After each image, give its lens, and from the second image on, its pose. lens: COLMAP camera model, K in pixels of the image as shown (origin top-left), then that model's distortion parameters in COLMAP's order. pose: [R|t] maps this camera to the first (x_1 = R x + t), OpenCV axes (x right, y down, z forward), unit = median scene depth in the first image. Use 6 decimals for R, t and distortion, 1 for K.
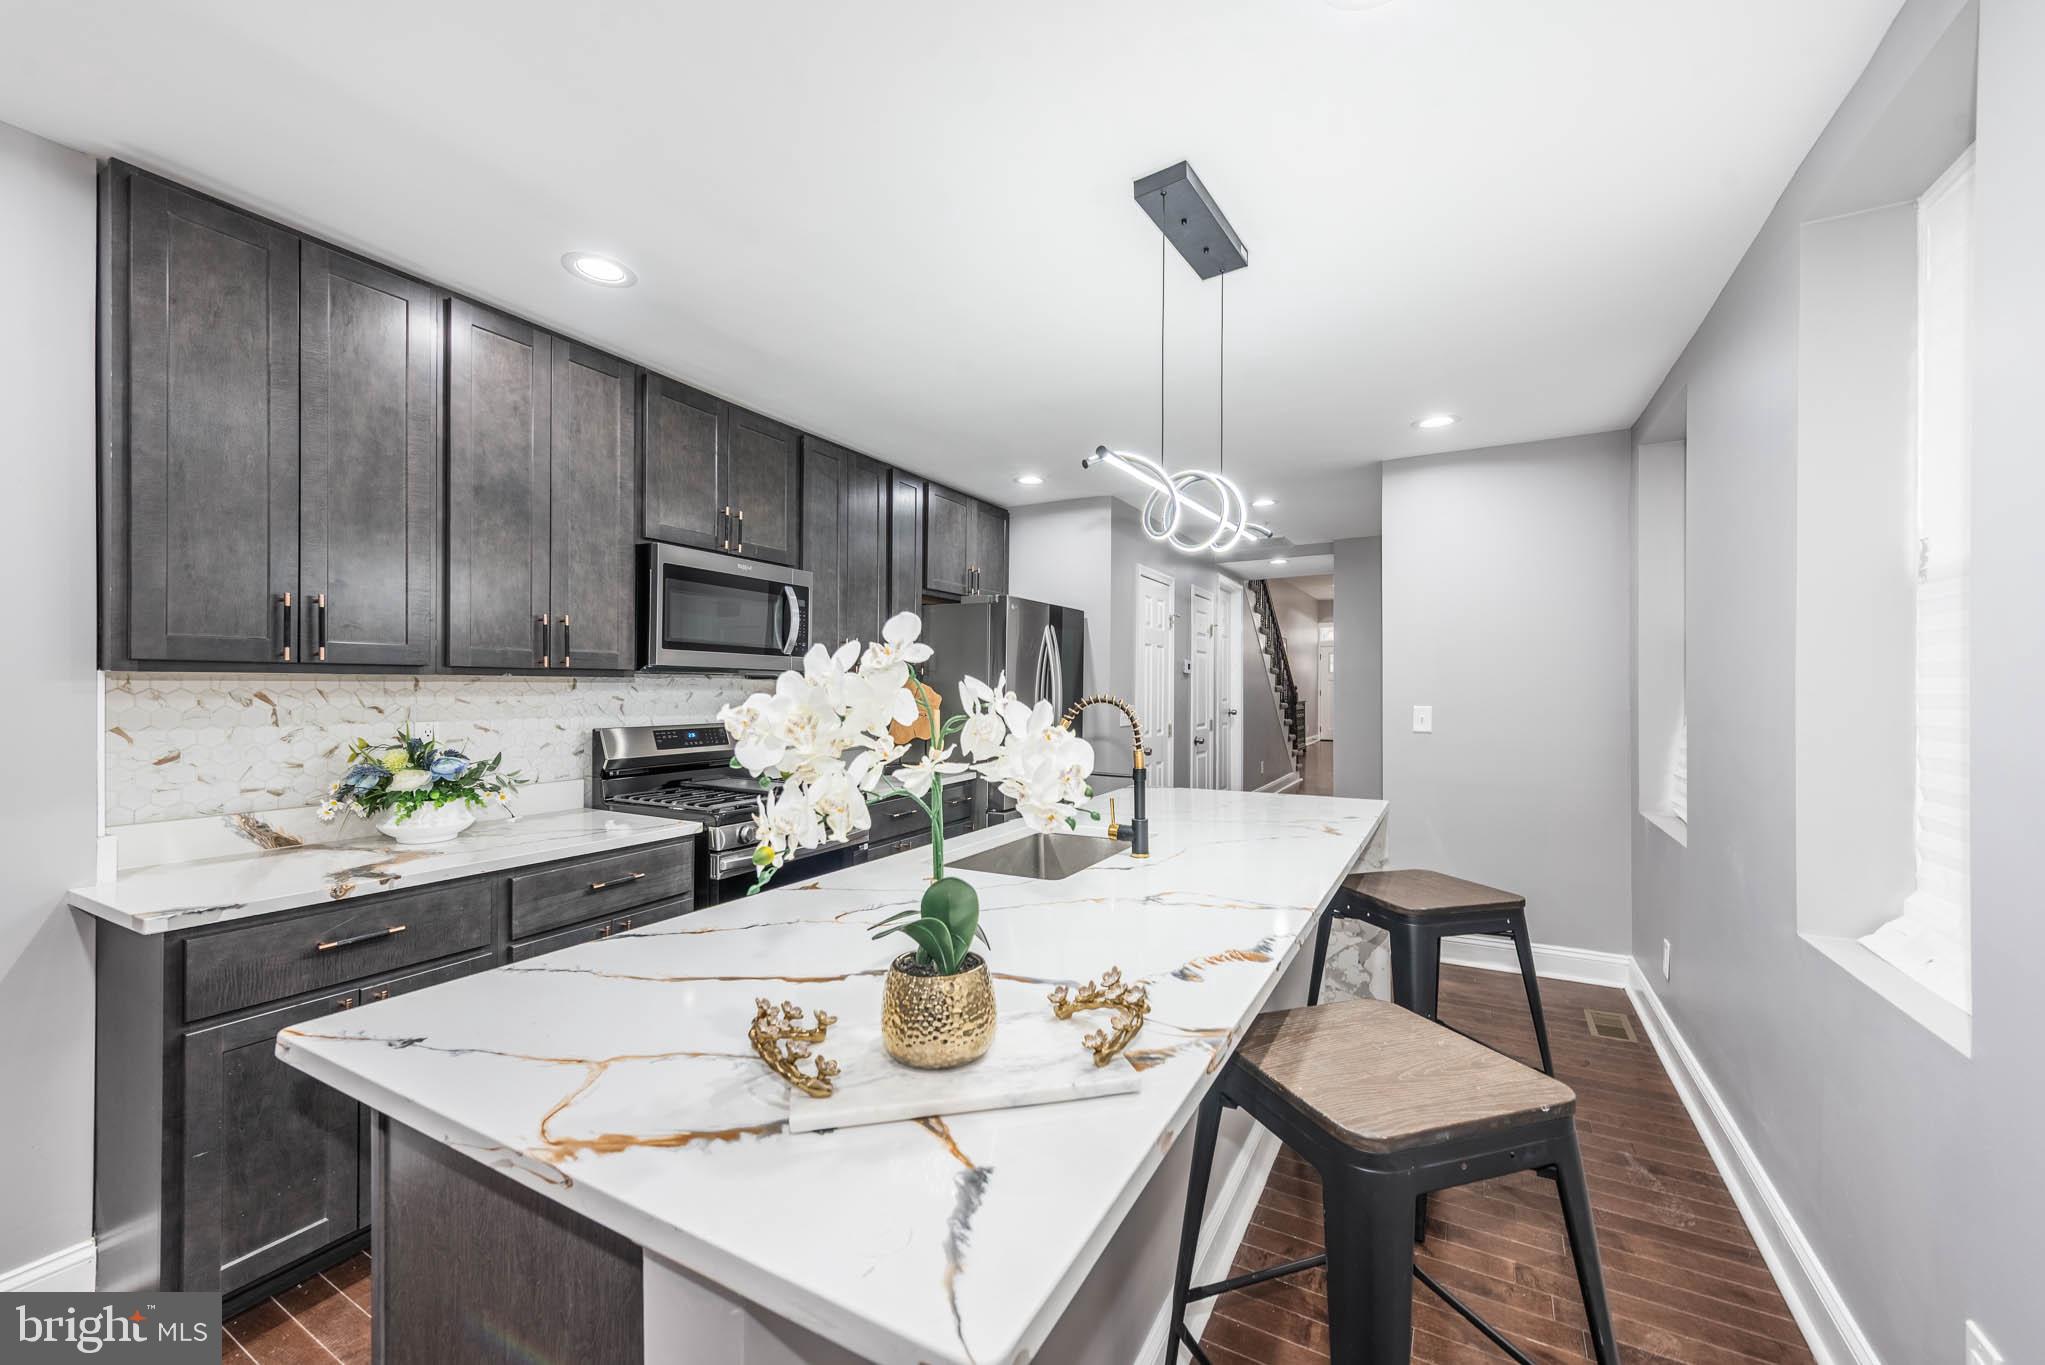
lens RADIAL K [[850.2, 0, 1041.0], [0, 850.2, 692.8], [0, 0, 1]] dist [0.000661, -0.003937]
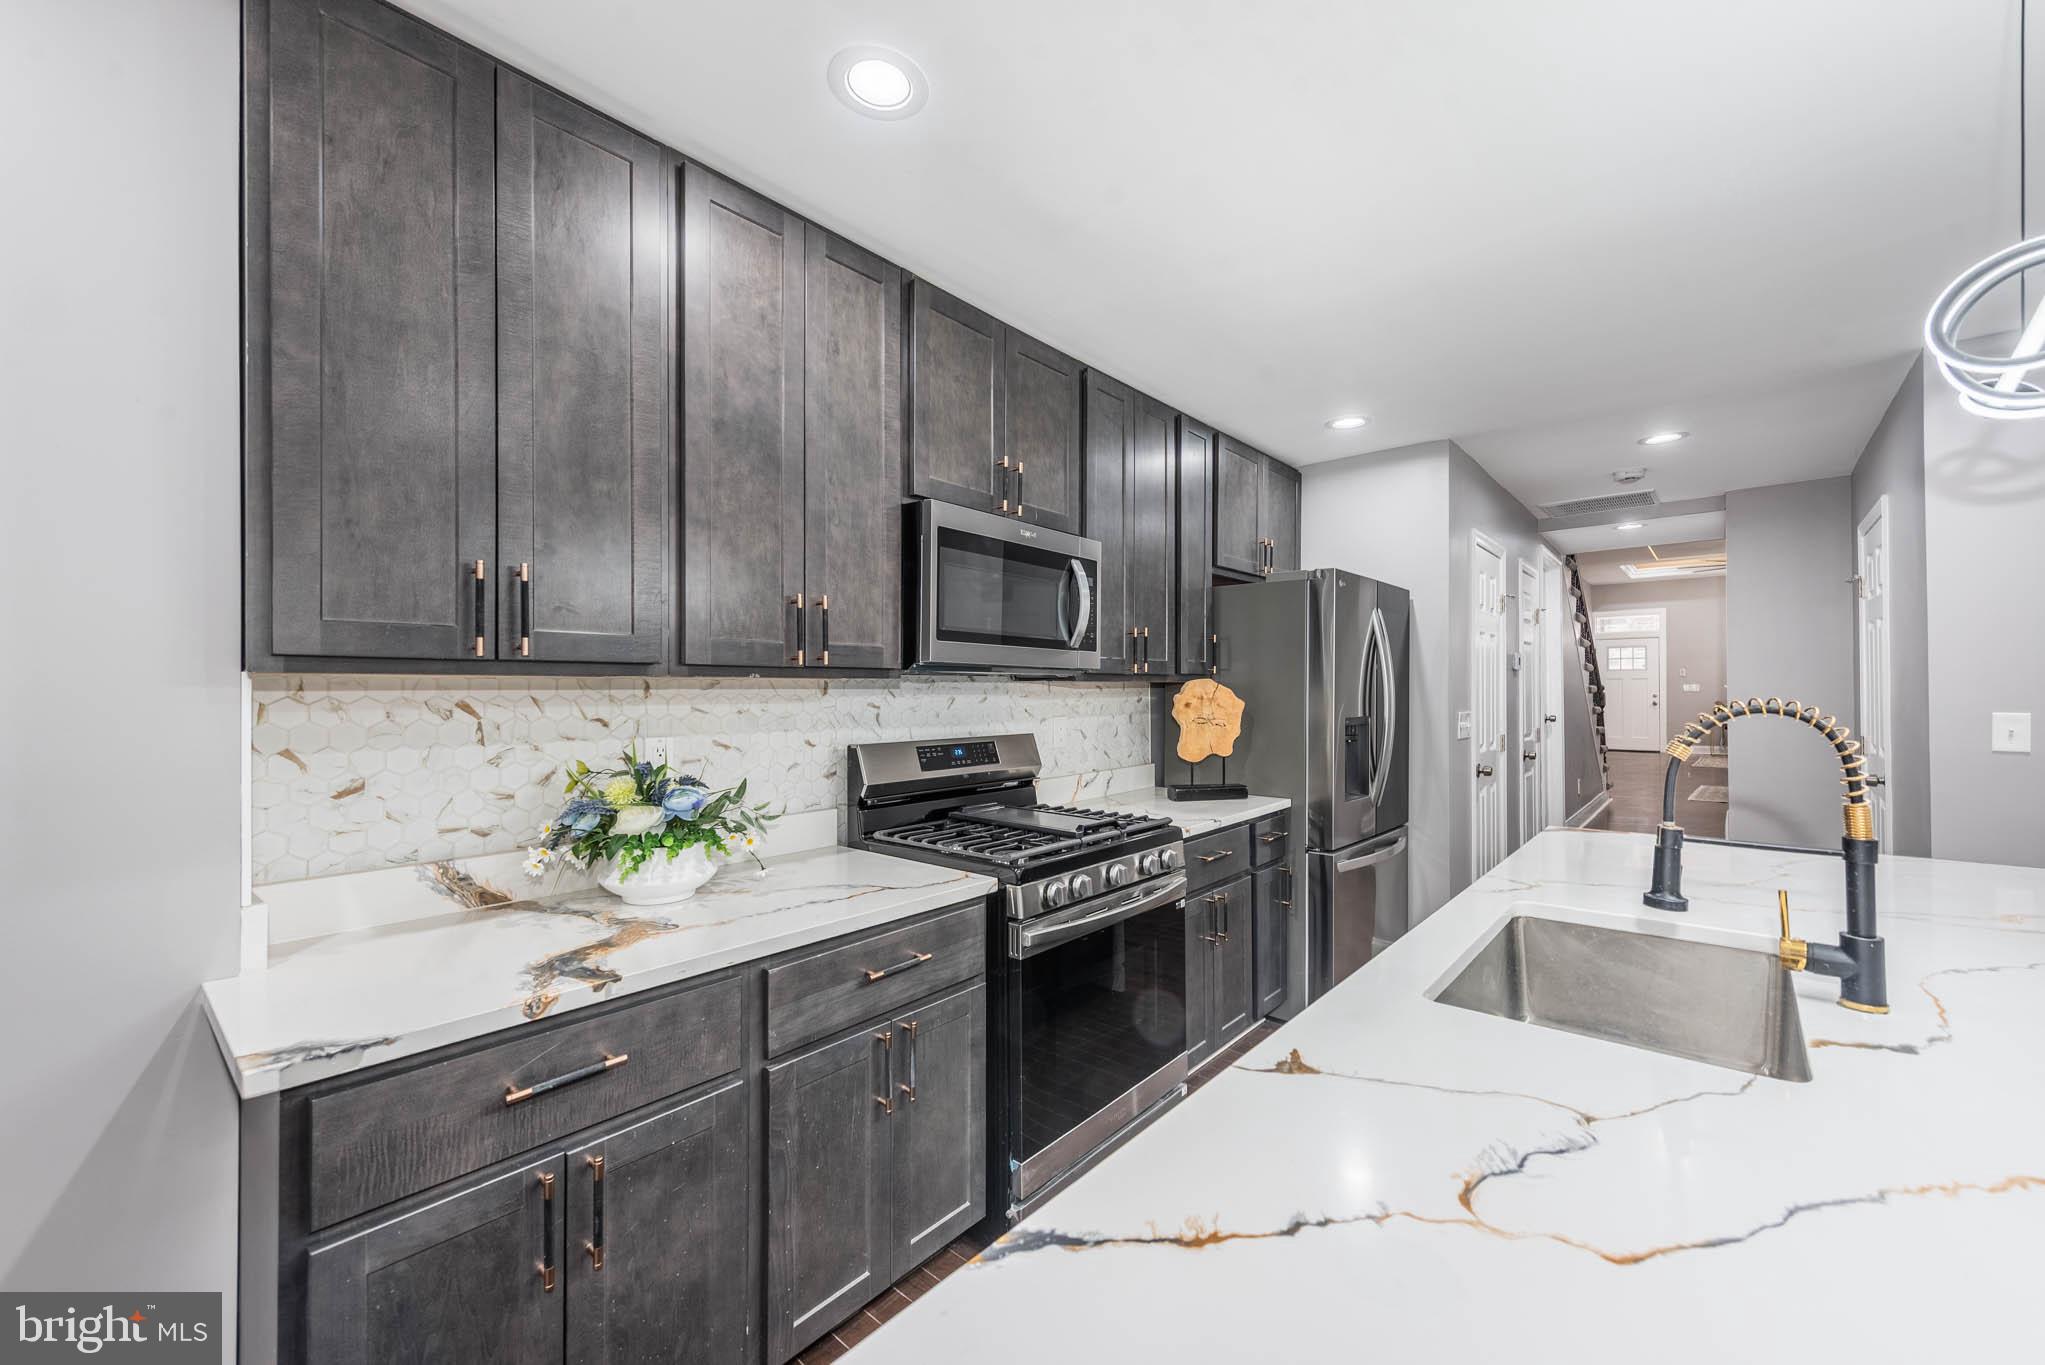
lens RADIAL K [[850.2, 0, 1041.0], [0, 850.2, 692.8], [0, 0, 1]] dist [0.000661, -0.003937]
pose [[0.978112, -0.006321, -0.207983, -0.242939], [0.005474, 0.999974, -0.004644, -0.001434], [0.208007, 0.003404, 0.978122, 0.345739]]
